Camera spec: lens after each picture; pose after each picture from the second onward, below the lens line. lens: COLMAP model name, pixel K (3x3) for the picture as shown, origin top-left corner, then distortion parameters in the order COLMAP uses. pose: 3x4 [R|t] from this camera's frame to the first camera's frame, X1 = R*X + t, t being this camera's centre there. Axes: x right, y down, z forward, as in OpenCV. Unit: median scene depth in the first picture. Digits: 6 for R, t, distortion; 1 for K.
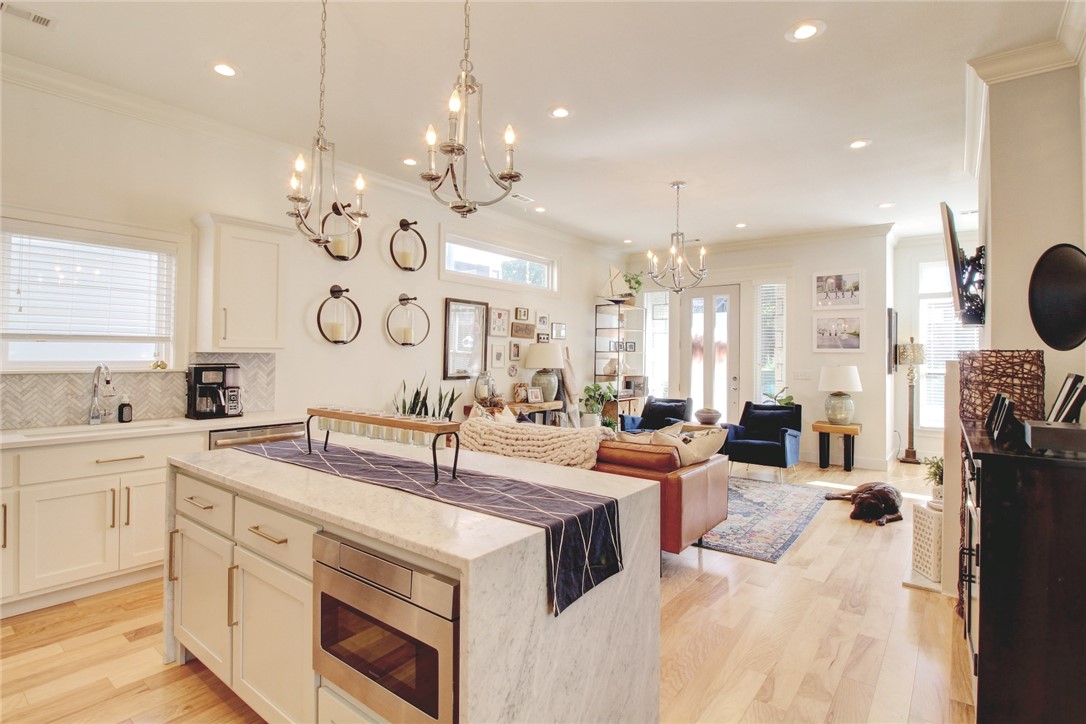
lens RADIAL K [[530.6, 0, 535.5], [0, 530.6, 348.1], [0, 0, 1]] dist [-0.017739, 0.000002]
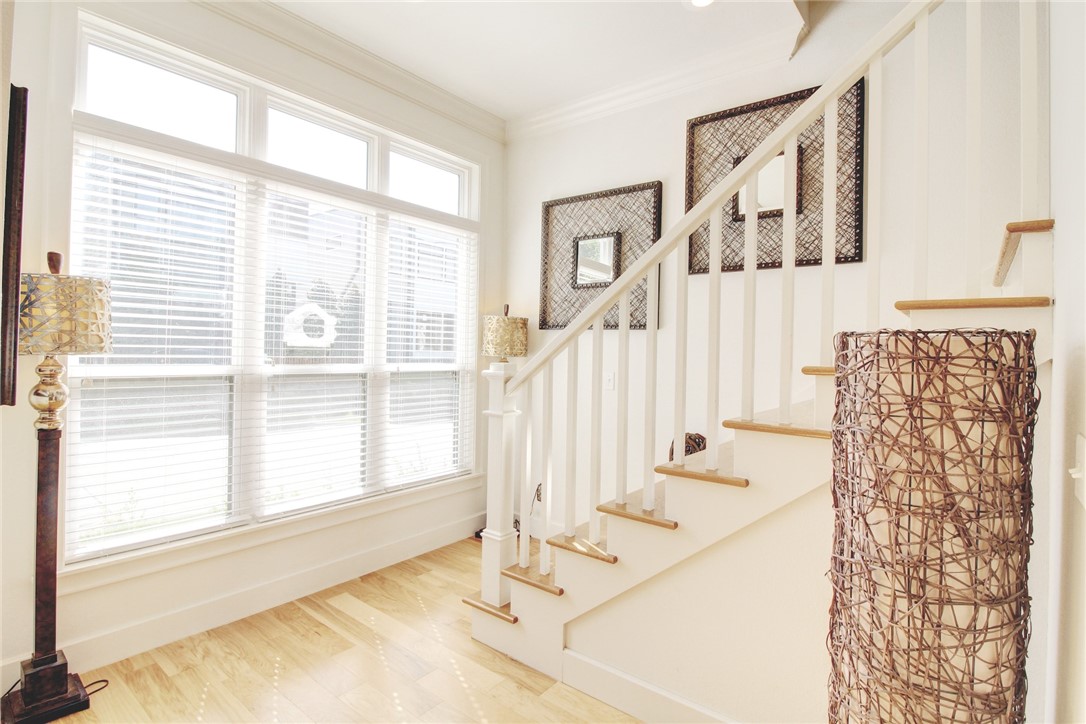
lens RADIAL K [[530.6, 0, 543.5], [0, 530.6, 351.3], [0, 0, 1]] dist [-0.017739, 0.000002]
pose [[-0.000123, -0.013927, 0.999903, 0.454178], [-0.037765, 0.999190, 0.013912, 0.017028], [-0.999287, -0.037759, -0.000649, 0.759786]]
